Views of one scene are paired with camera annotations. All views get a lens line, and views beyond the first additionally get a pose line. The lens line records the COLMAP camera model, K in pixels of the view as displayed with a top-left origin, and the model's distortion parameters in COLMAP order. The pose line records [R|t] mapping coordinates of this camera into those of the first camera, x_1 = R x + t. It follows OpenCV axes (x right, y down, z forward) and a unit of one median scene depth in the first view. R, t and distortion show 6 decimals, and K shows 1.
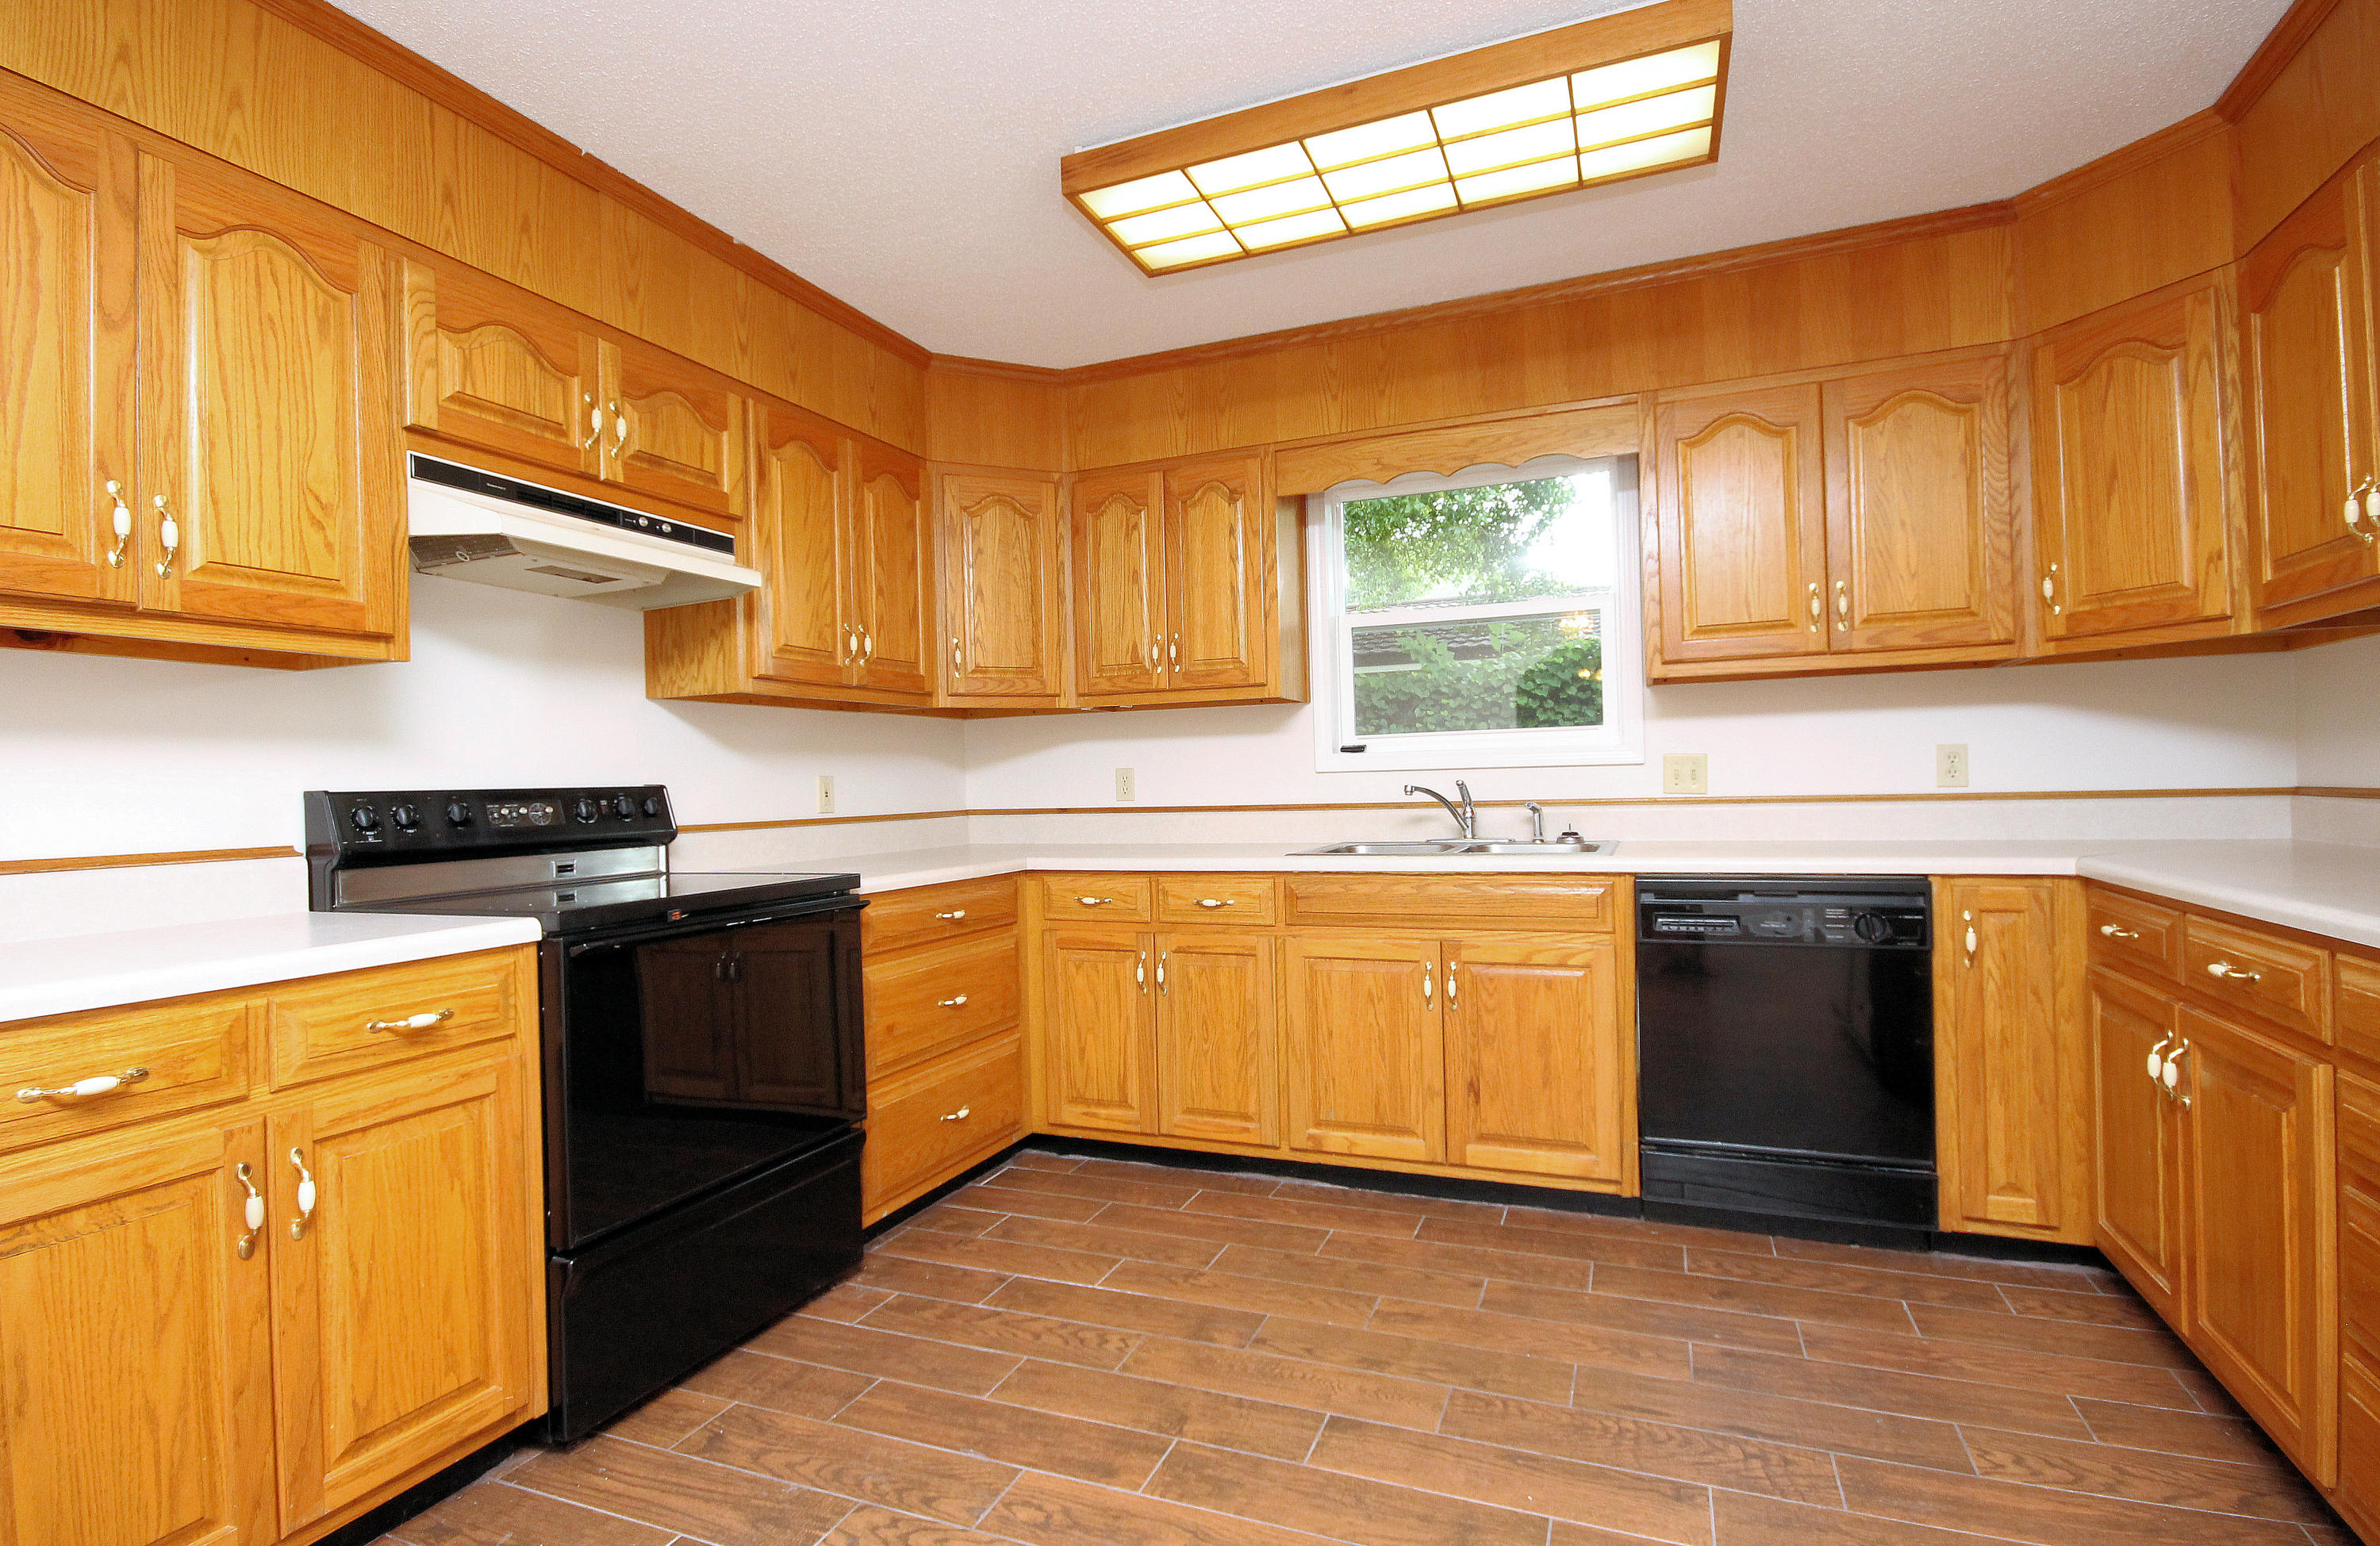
lens RADIAL K [[1103.6, 0, 1218.0], [0, 1103.6, 775.6], [0, 0, 1]] dist [-0.004409, -0.001686]
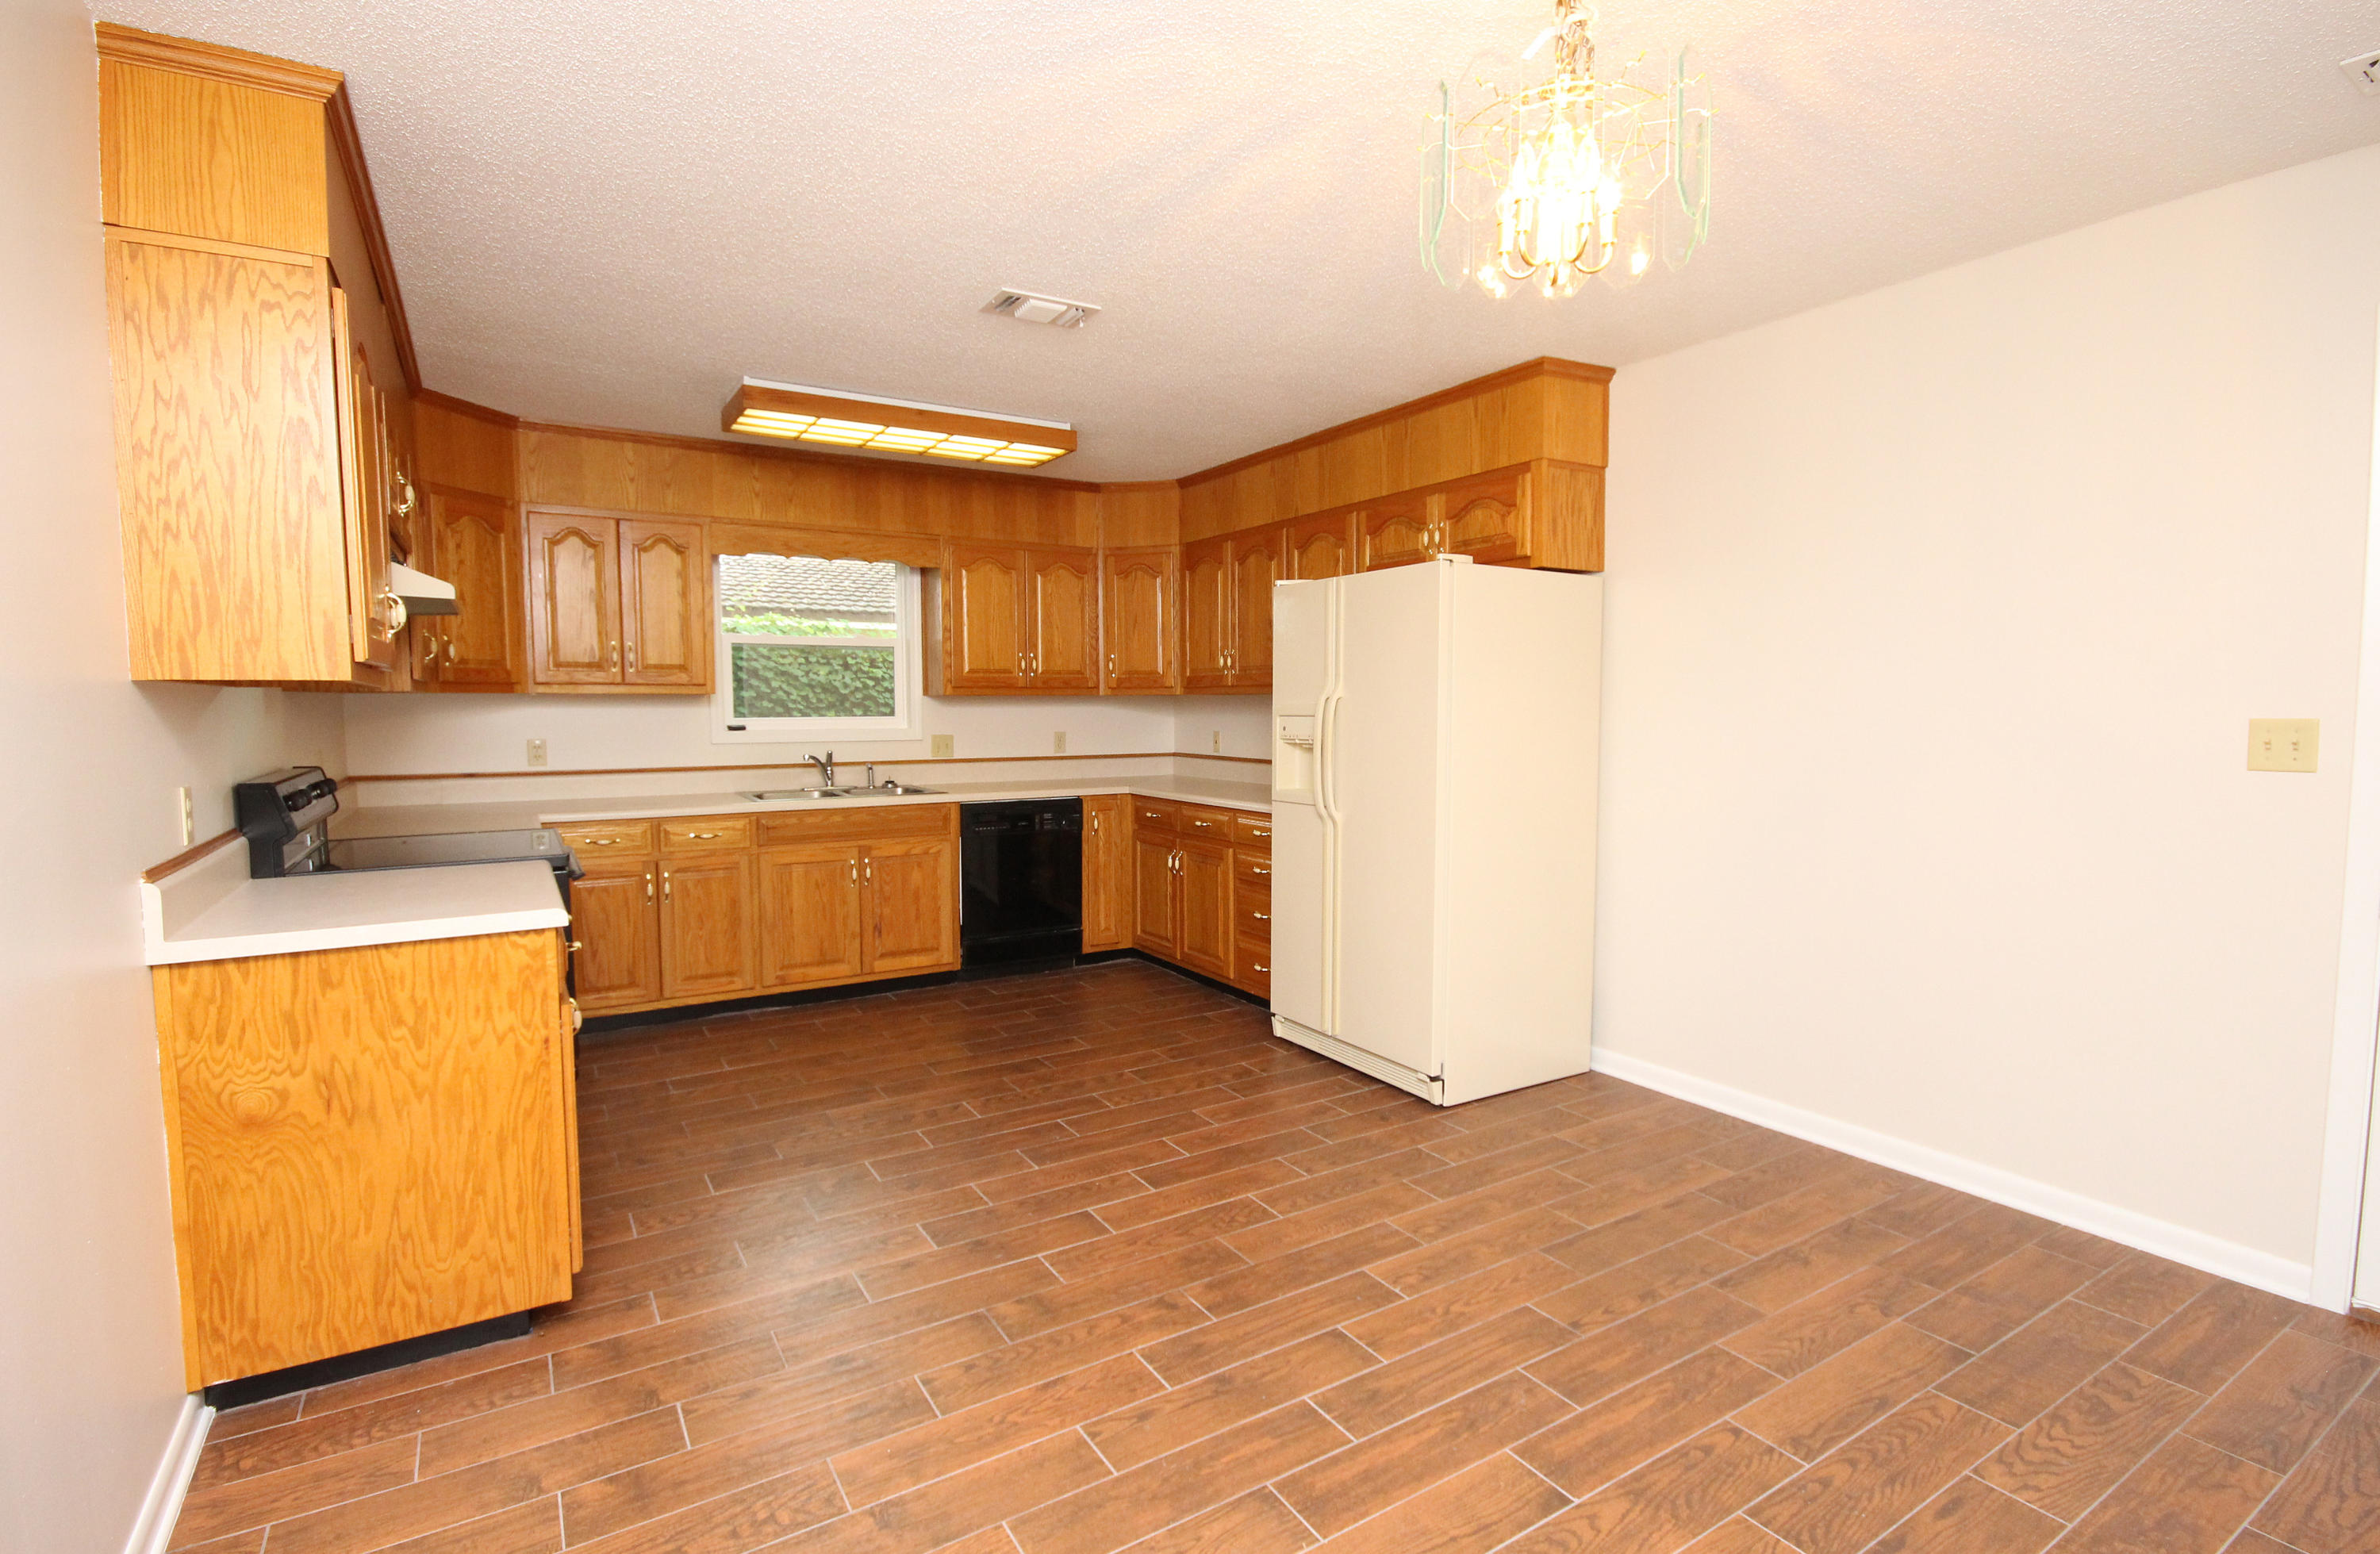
lens RADIAL K [[1103.7, 0, 1188.1], [0, 1103.7, 778.3], [0, 0, 1]] dist [-0.004409, -0.001686]
pose [[0.603589, -0.030480, 0.796713, -0.872495], [-0.018556, 0.998461, 0.052257, -0.057487], [-0.797080, -0.046325, 0.602095, -0.448216]]
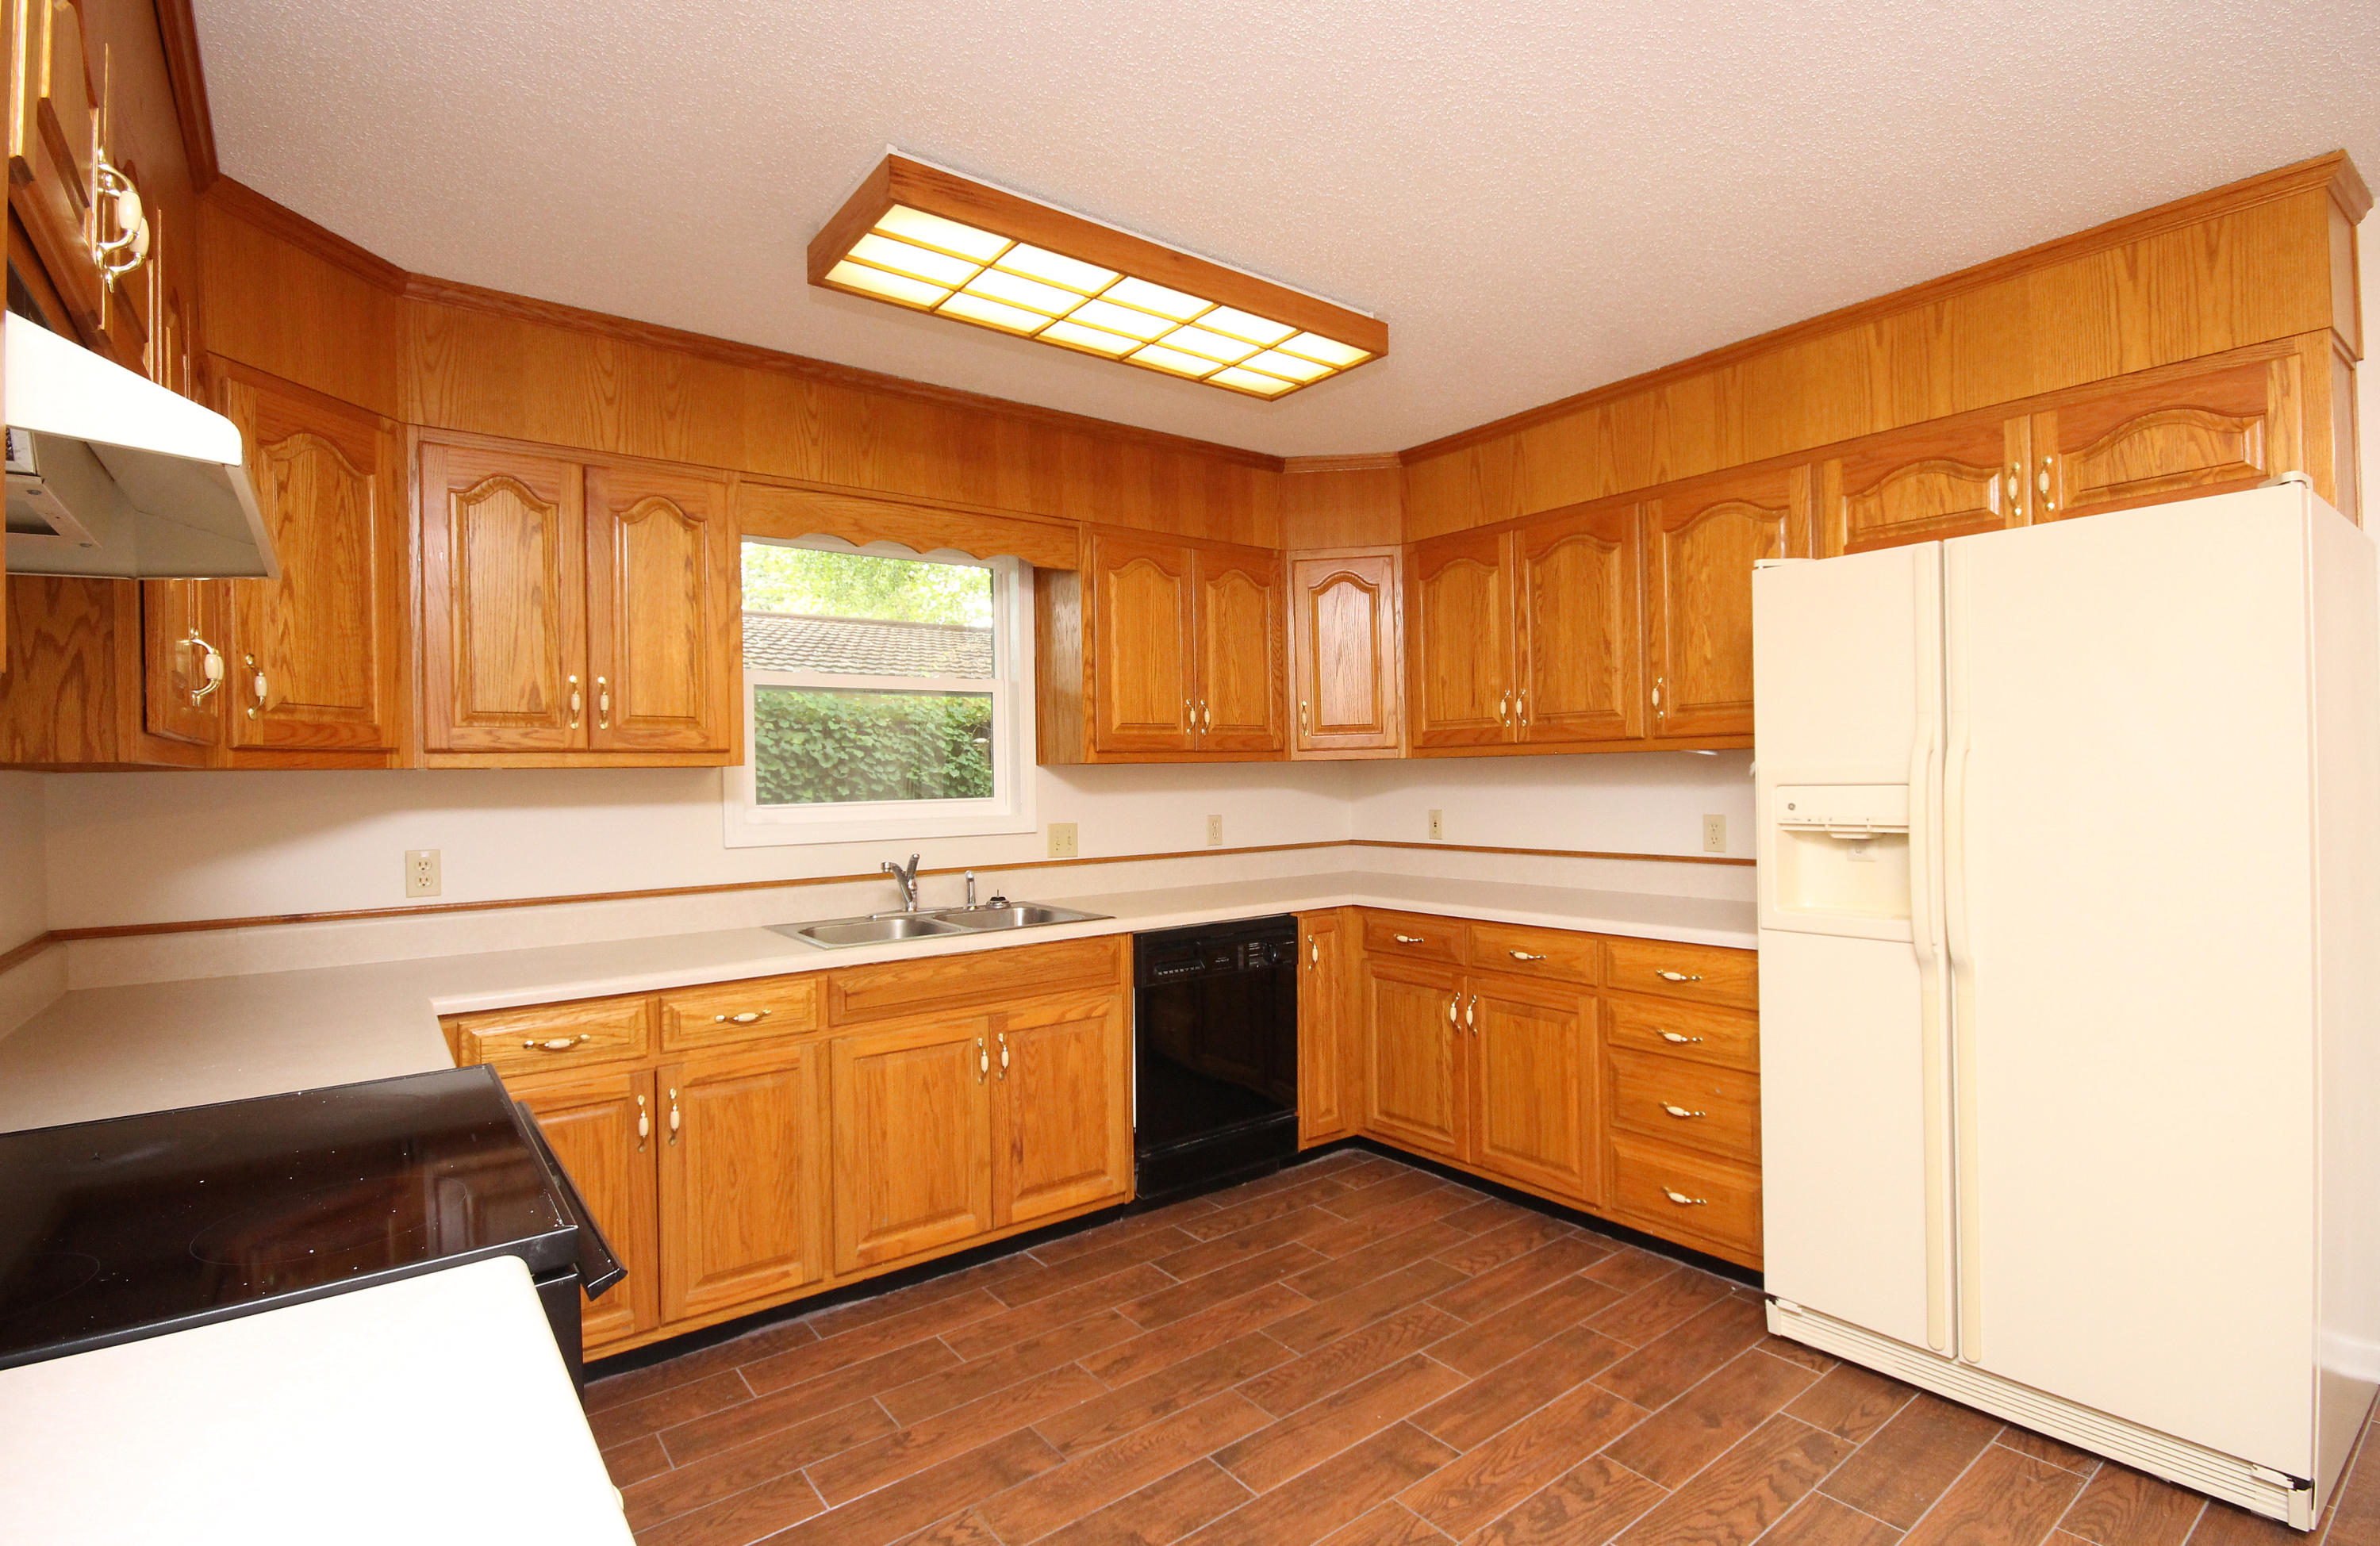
lens RADIAL K [[1103.6, 0, 1200.8], [0, 1103.6, 774.2], [0, 0, 1]] dist [-0.004409, -0.001686]
pose [[0.518420, 0.015248, 0.854990, -0.595844], [-0.000266, 0.999844, -0.017670, -0.059087], [-0.855126, 0.008933, 0.518343, 0.296675]]
